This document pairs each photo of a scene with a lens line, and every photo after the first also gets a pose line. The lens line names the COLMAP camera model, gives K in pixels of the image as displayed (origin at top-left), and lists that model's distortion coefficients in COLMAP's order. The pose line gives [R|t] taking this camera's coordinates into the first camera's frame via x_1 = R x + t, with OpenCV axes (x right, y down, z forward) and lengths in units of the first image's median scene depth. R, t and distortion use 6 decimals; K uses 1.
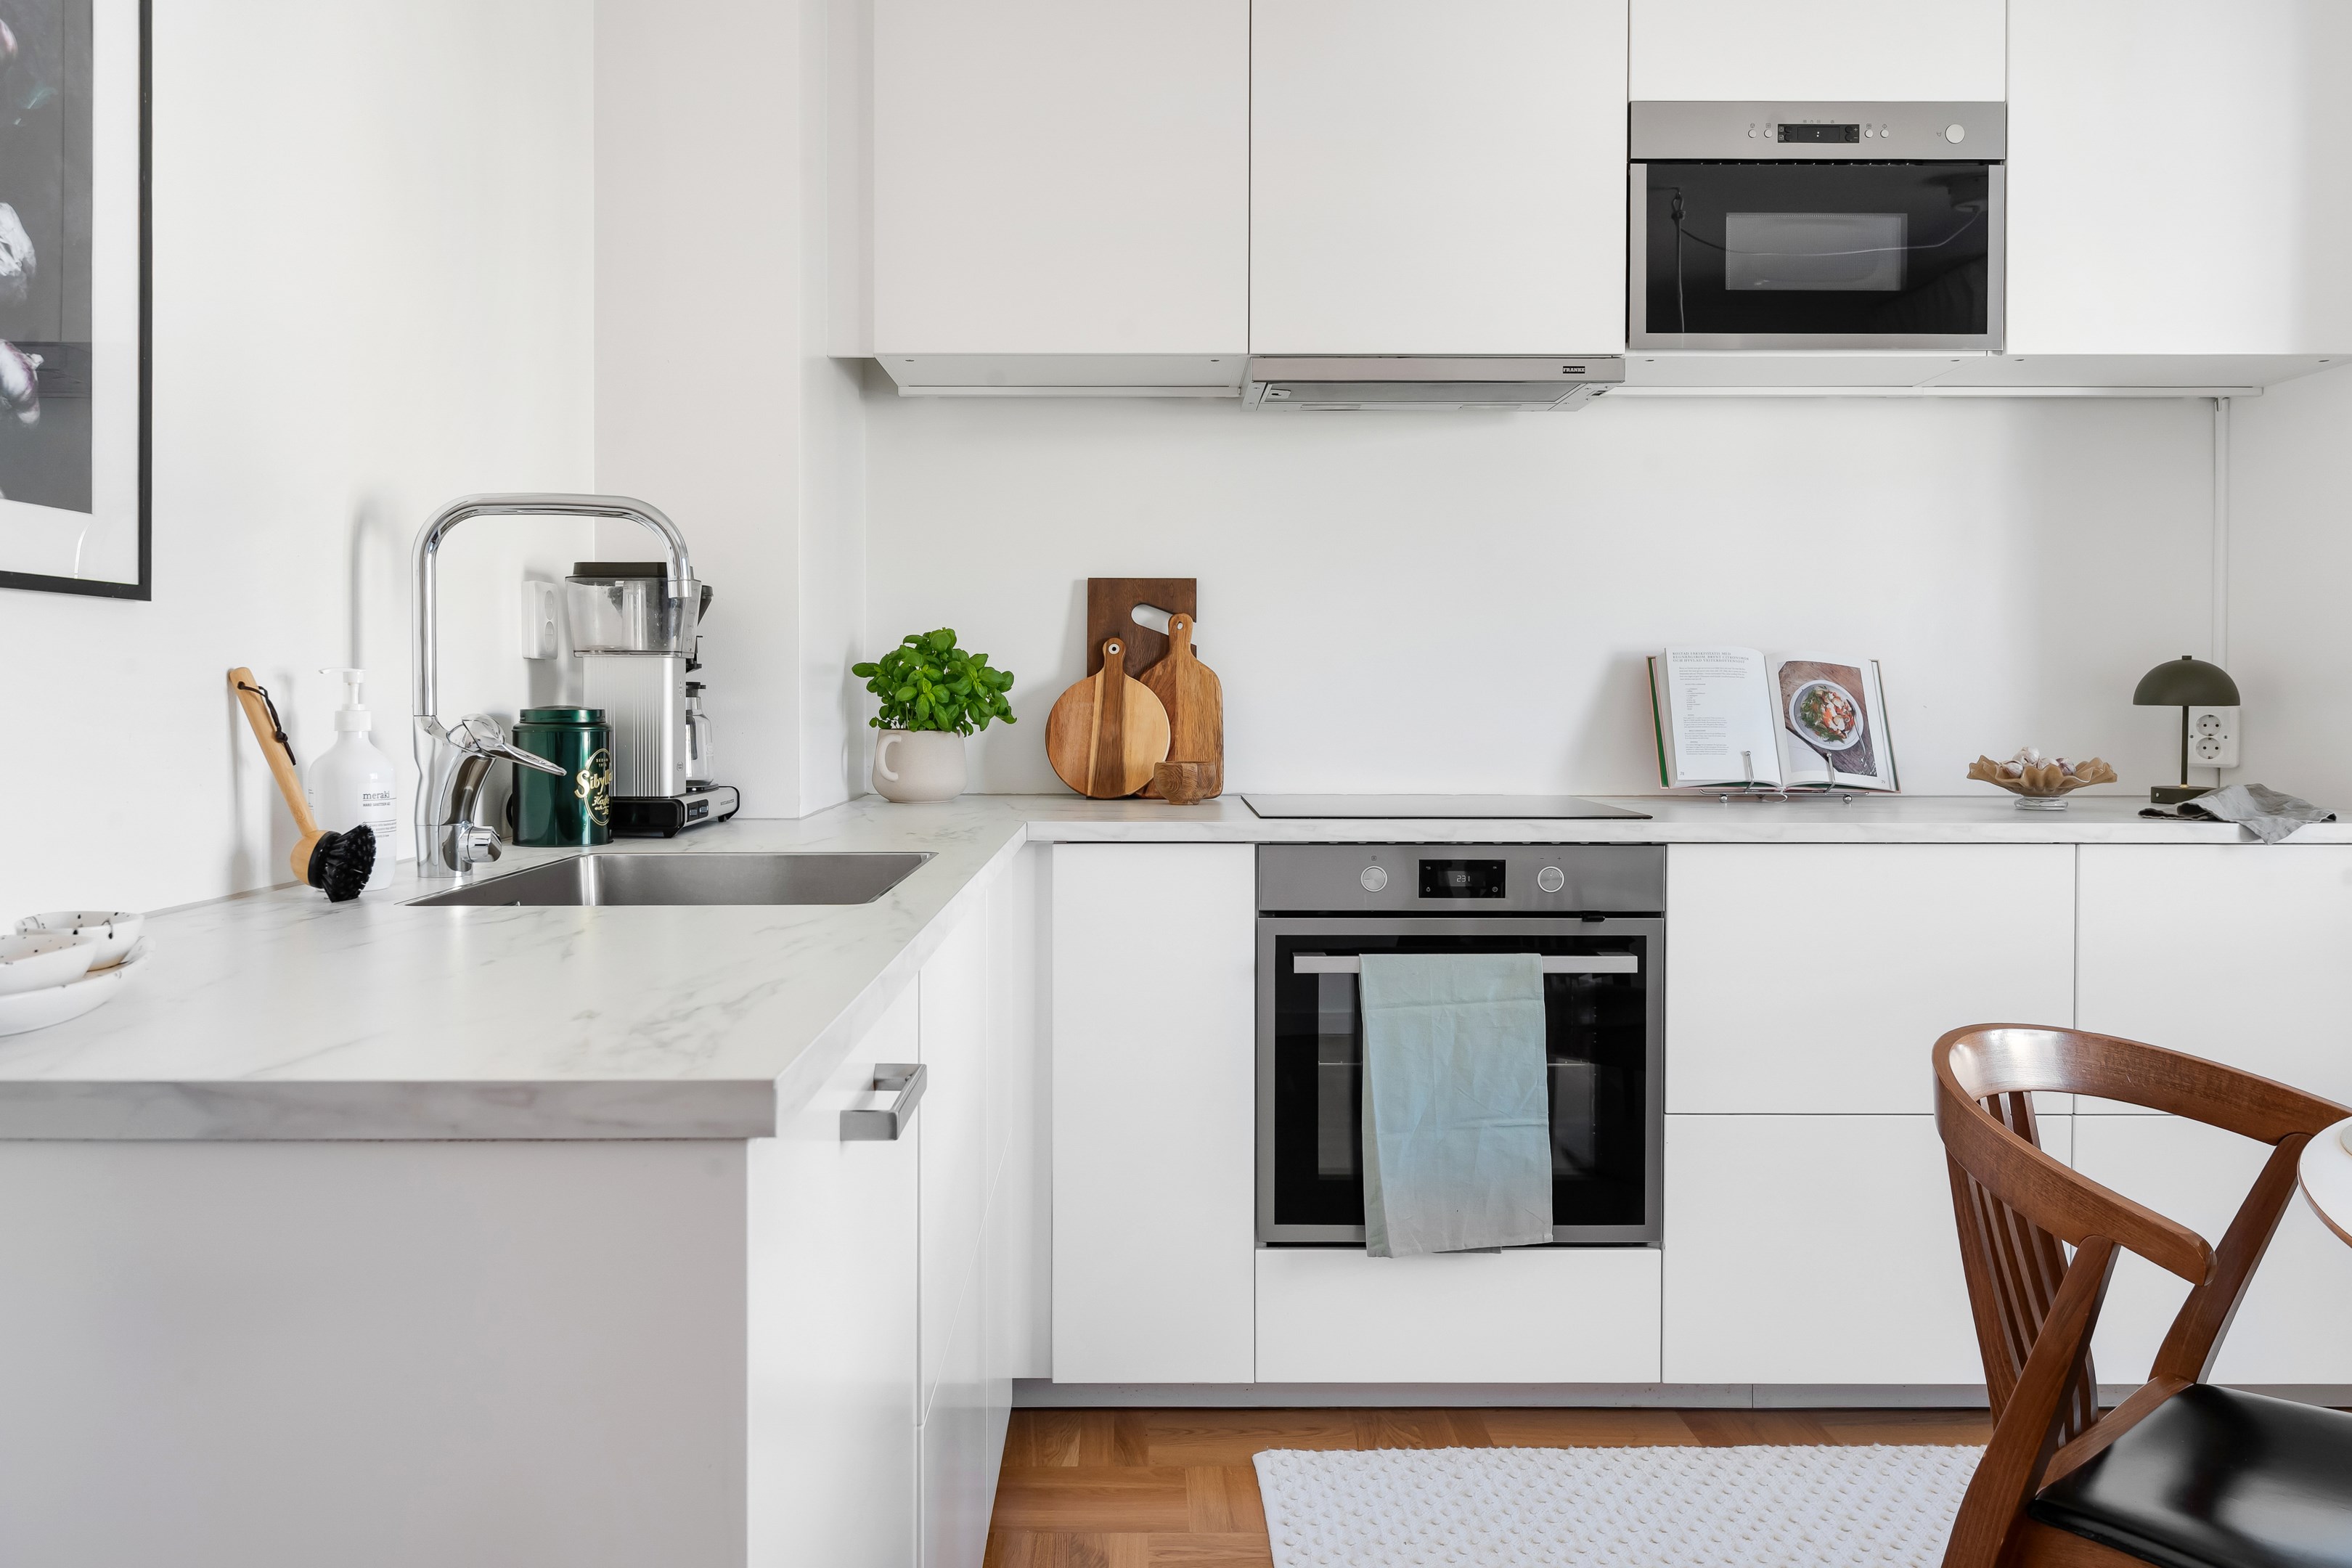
lens RADIAL K [[1694.3, 0, 1182.6], [0, 1694.3, 733.6], [0, 0, 1]] dist [0.004879, 0.001553]
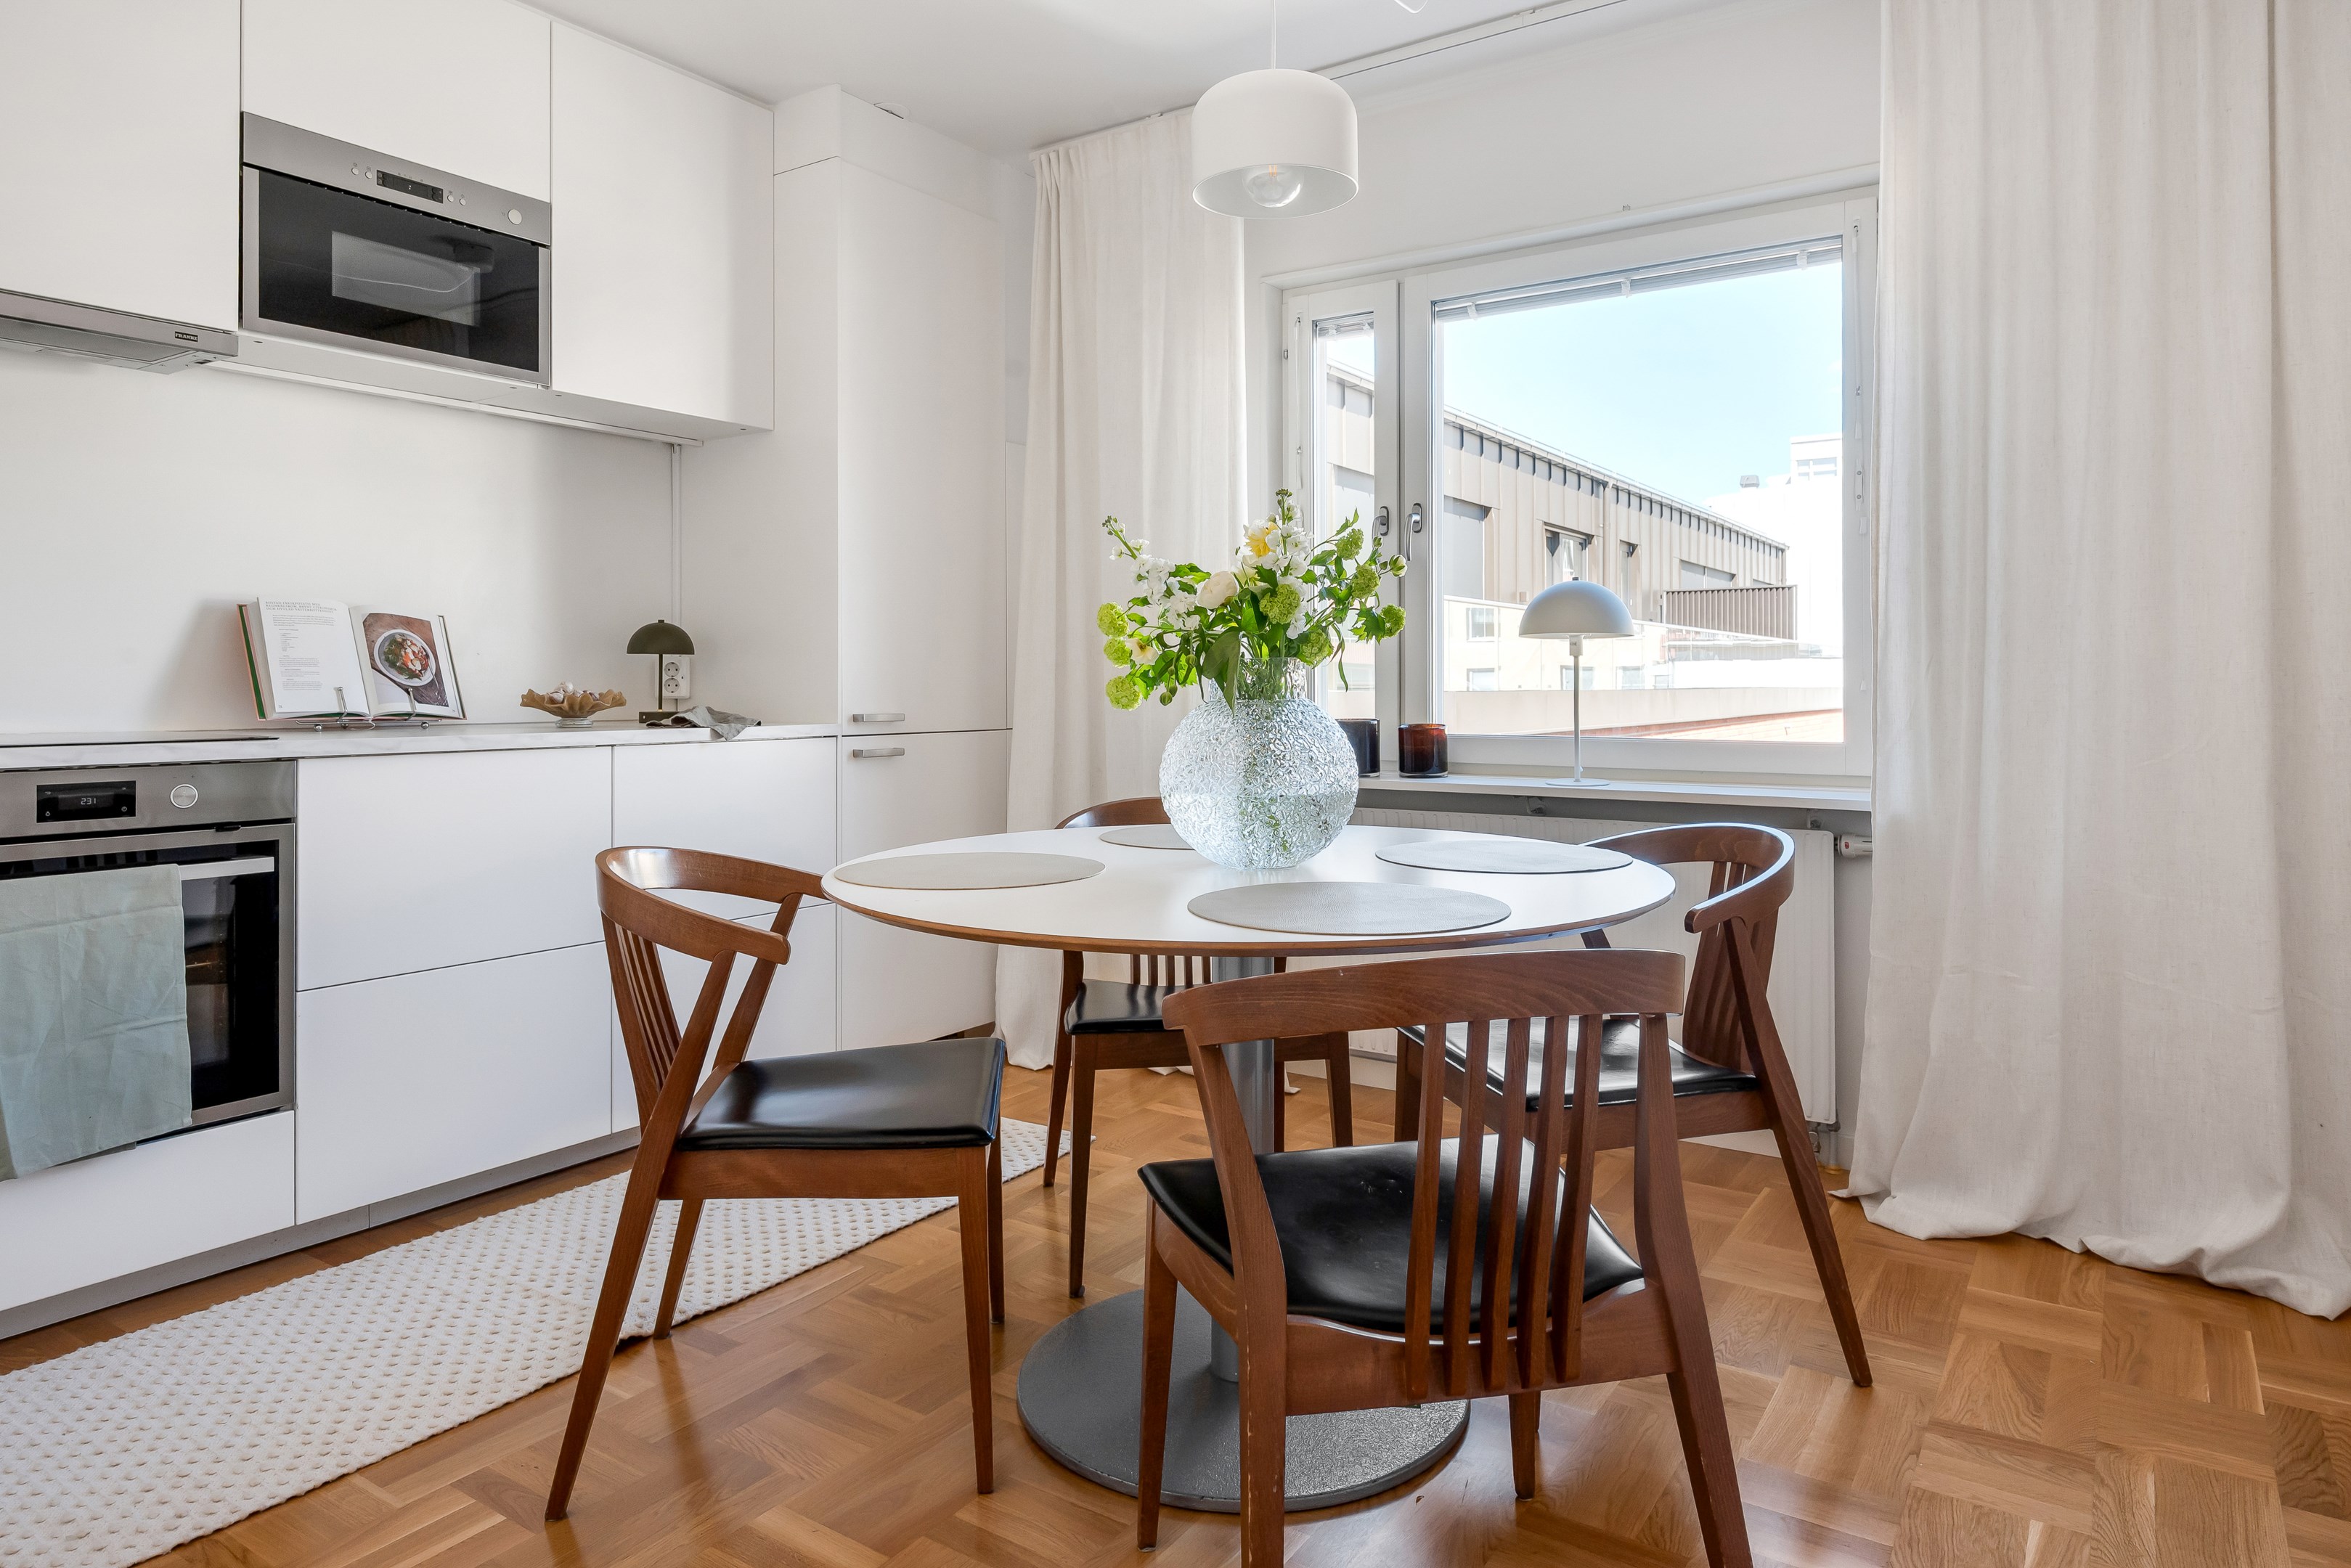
lens RADIAL K [[1625.5, 0, 1175.5], [0, 1625.5, 784.0], [0, 0, 1]] dist [0.001830, -0.000474]
pose [[0.554068, -0.031897, 0.831860, -0.303263], [0.023047, 0.999470, 0.022973, 0.067787], [-0.832152, 0.006444, 0.554510, -0.125378]]
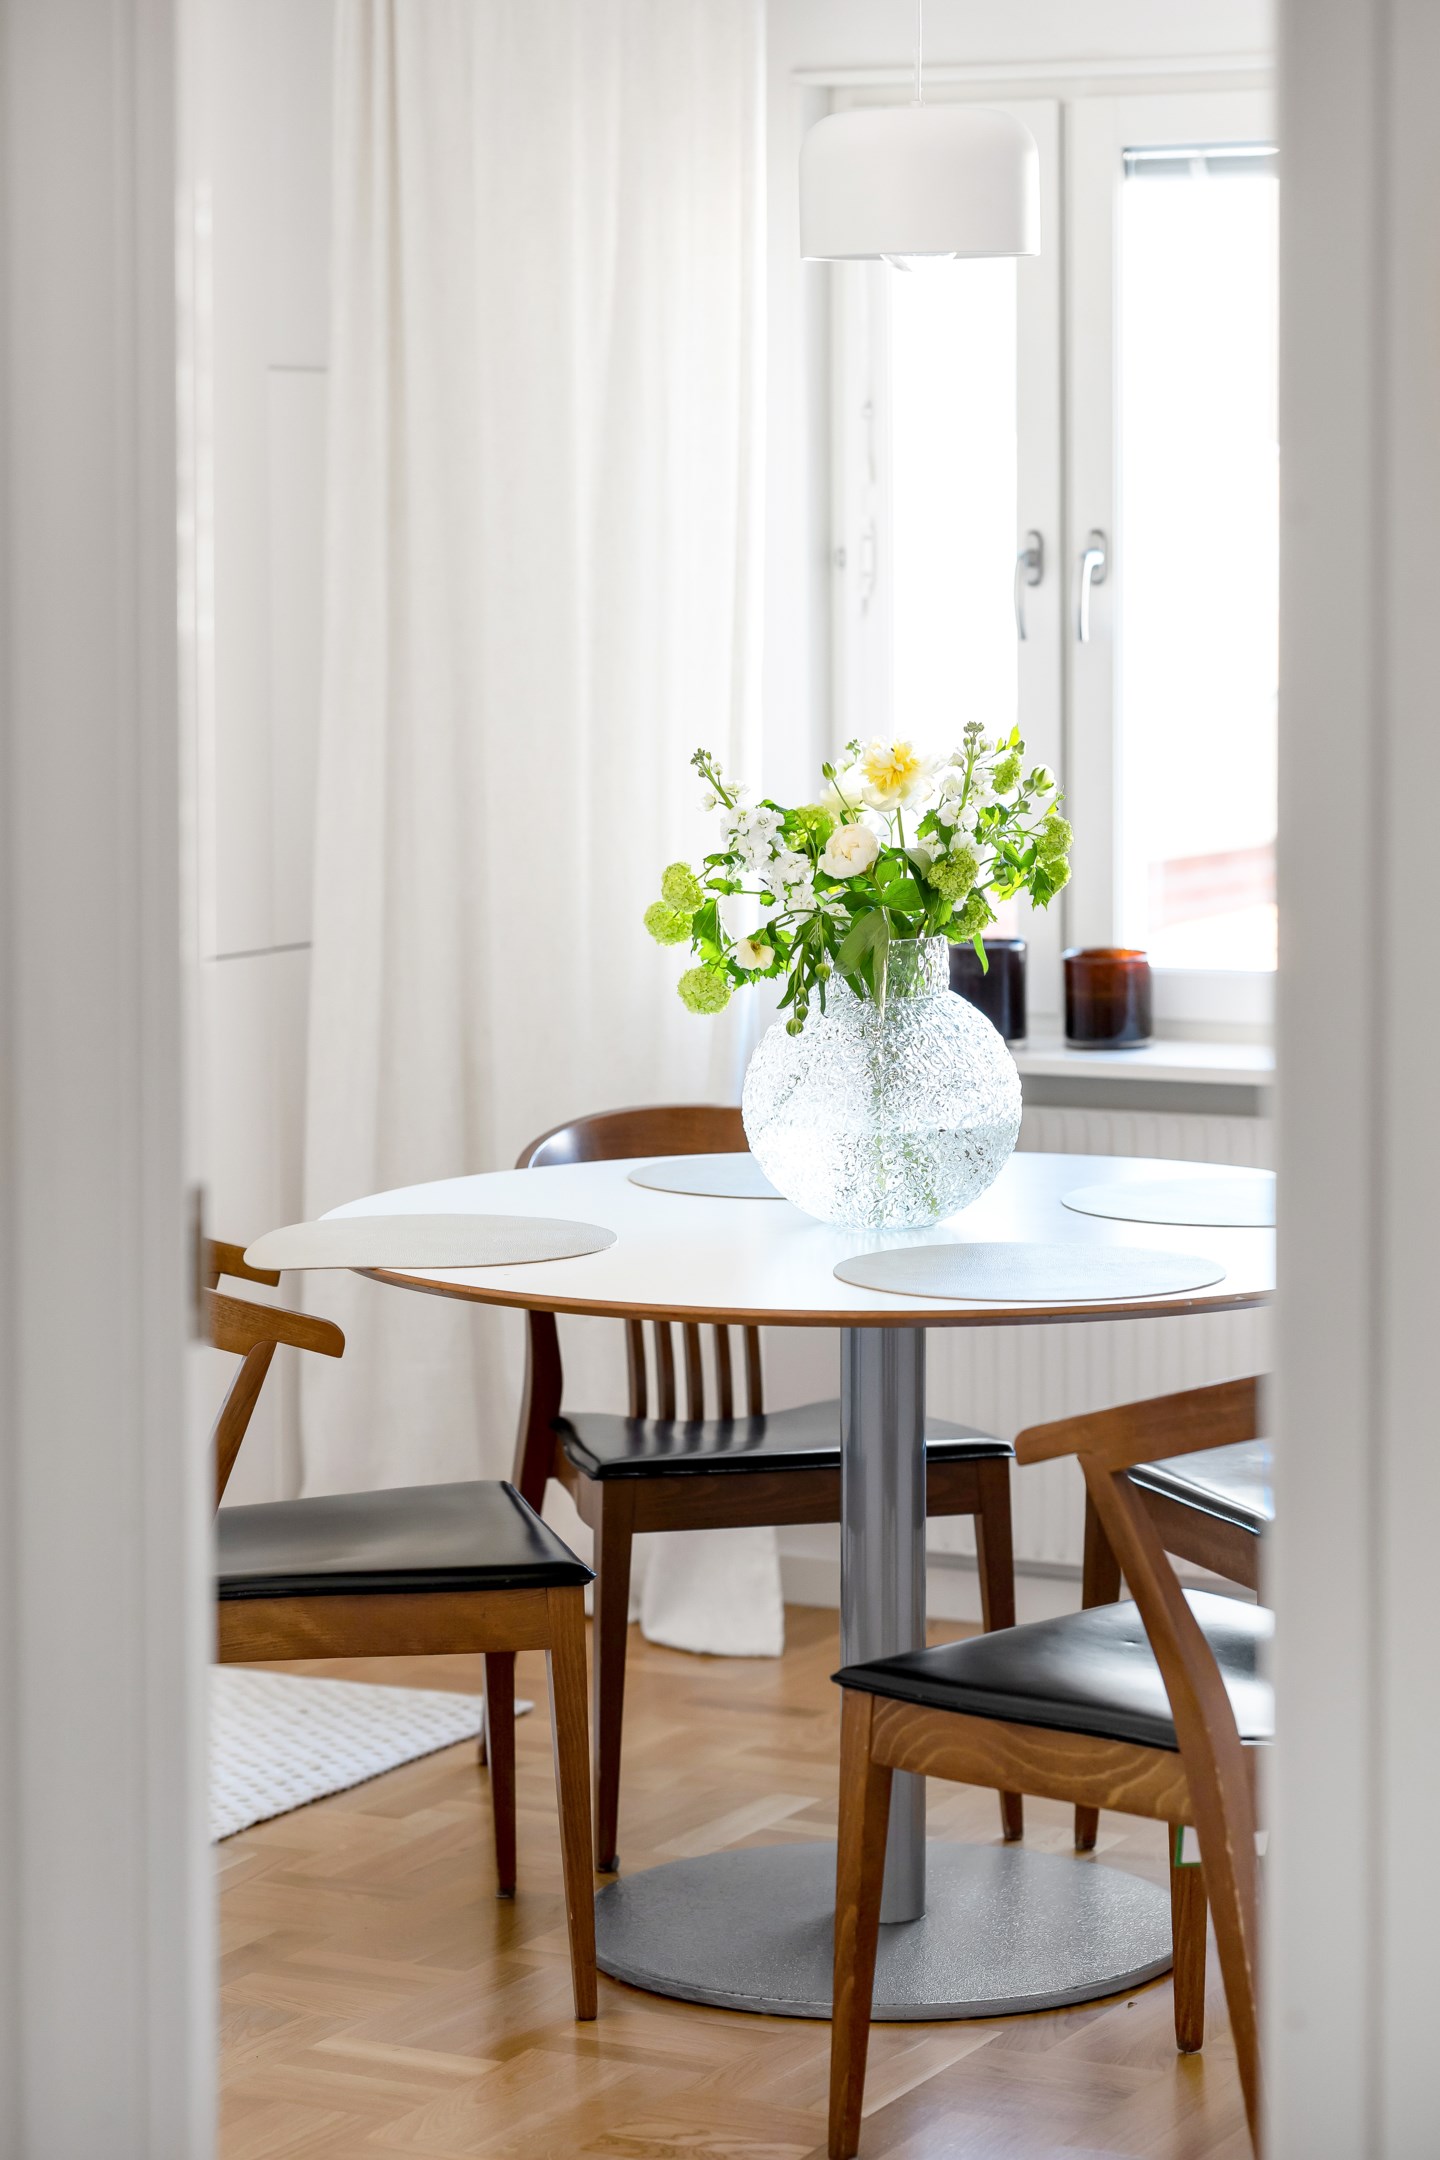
lens RADIAL K [[5151.1, 0, 719.5], [0, 5151.1, 1119.4], [0, 0, 1]] dist [-0.000812, -0.416281]
pose [[0.479837, -0.066889, 0.874804, -1.836675], [0.022831, 0.997704, 0.063762, -0.088617], [-0.877061, -0.010622, 0.480262, -0.794599]]
